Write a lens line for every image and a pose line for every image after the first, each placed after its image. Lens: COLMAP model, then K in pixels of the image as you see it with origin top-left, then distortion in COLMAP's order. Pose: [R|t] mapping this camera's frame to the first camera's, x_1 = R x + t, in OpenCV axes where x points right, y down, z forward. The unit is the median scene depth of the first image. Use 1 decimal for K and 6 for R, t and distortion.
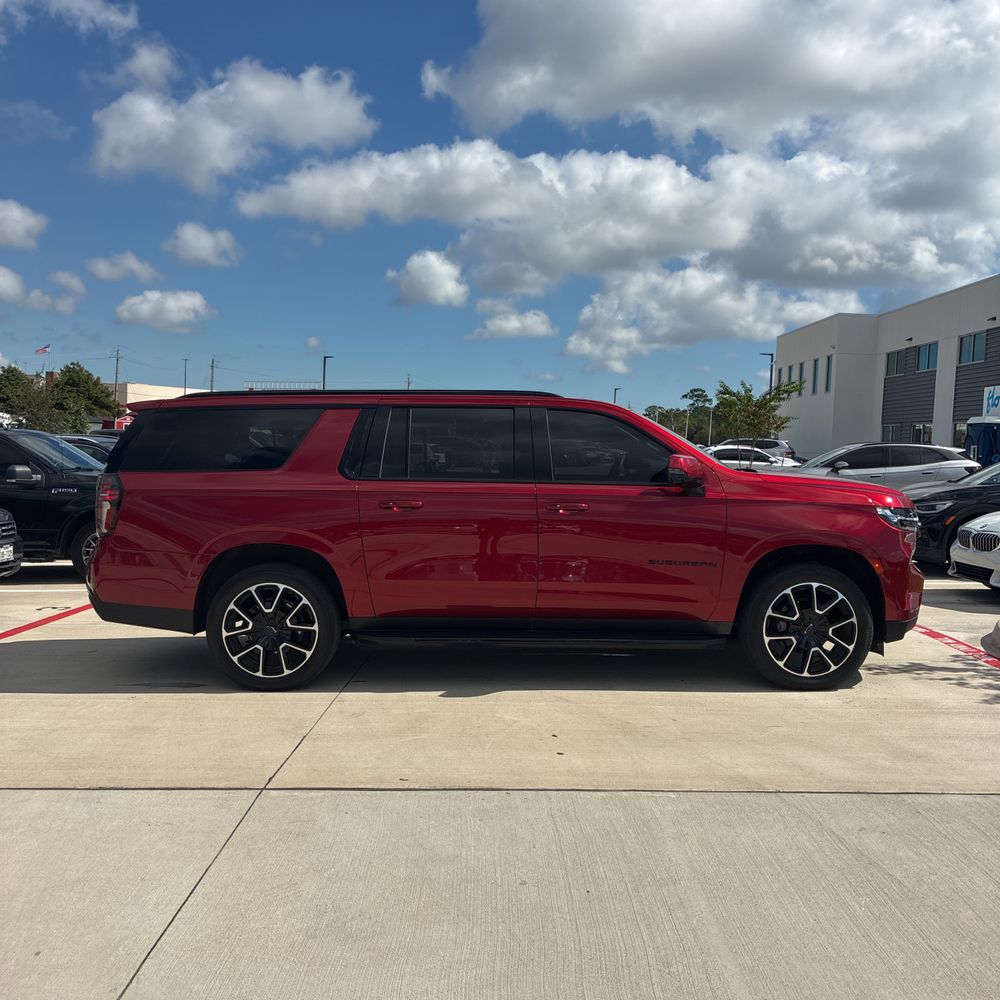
lens RADIAL K [[1063.8, 0, 500.1], [0, 1063.8, 503.0], [0, 0, 1]] dist [0.003803, -0.002127]
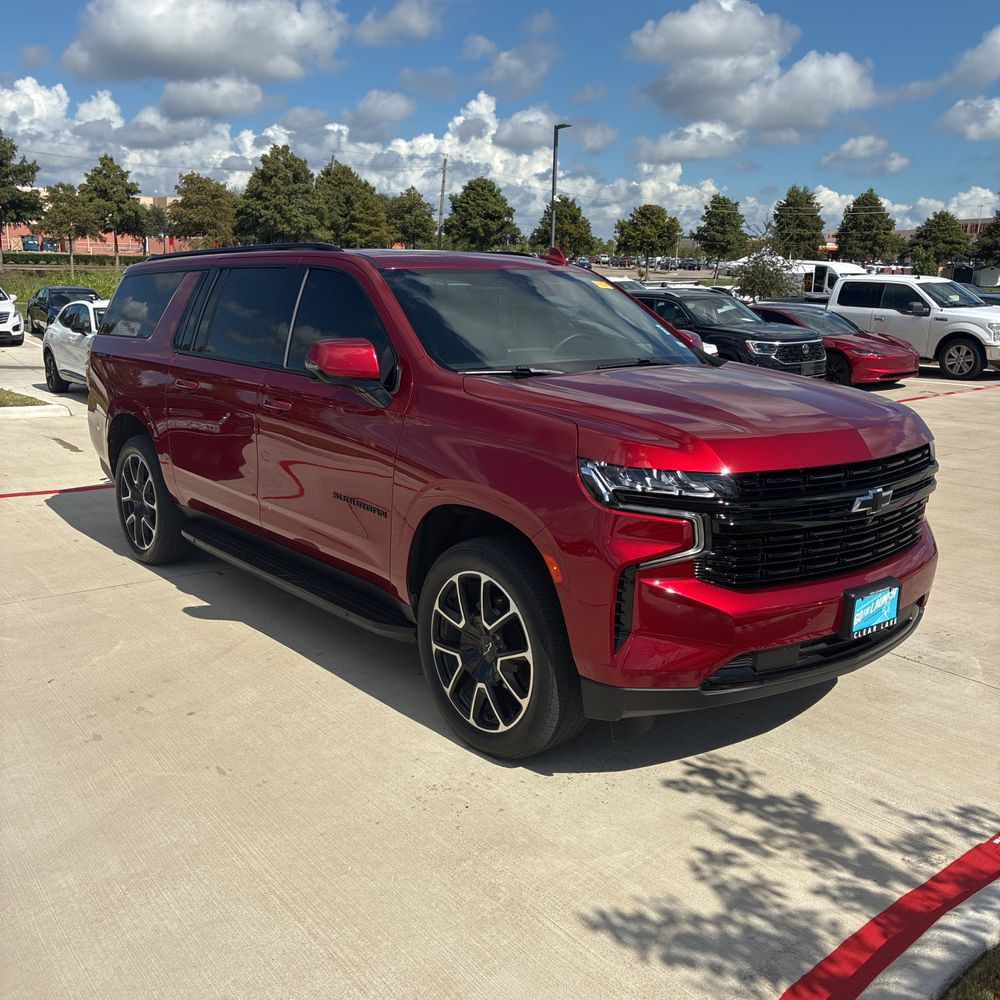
lens RADIAL K [[1031.2, 0, 519.5], [0, 1031.2, 501.4], [0, 0, 1]] dist [0.046899, -0.068671]
pose [[0.611026, 0.160201, -0.775231, 0.729977], [-0.047114, 0.984932, 0.166402, -0.057172], [0.790208, -0.065152, 0.609366, 0.677115]]
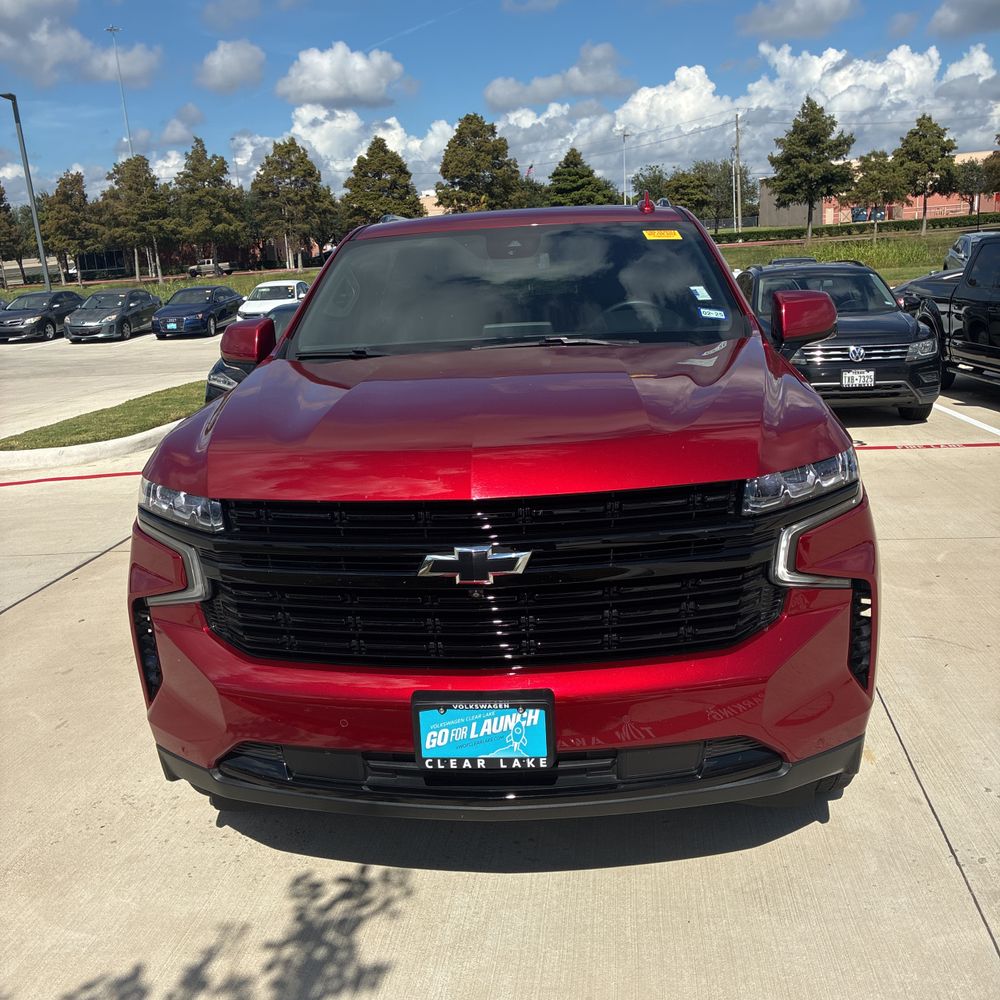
lens RADIAL K [[1031.2, 0, 519.5], [0, 1031.2, 501.4], [0, 0, 1]] dist [0.046899, -0.068671]
pose [[-0.142631, 0.213692, -0.966433, 0.754500], [0.012259, 0.976722, 0.214157, -0.073258], [0.989700, 0.018698, -0.141930, 1.236226]]
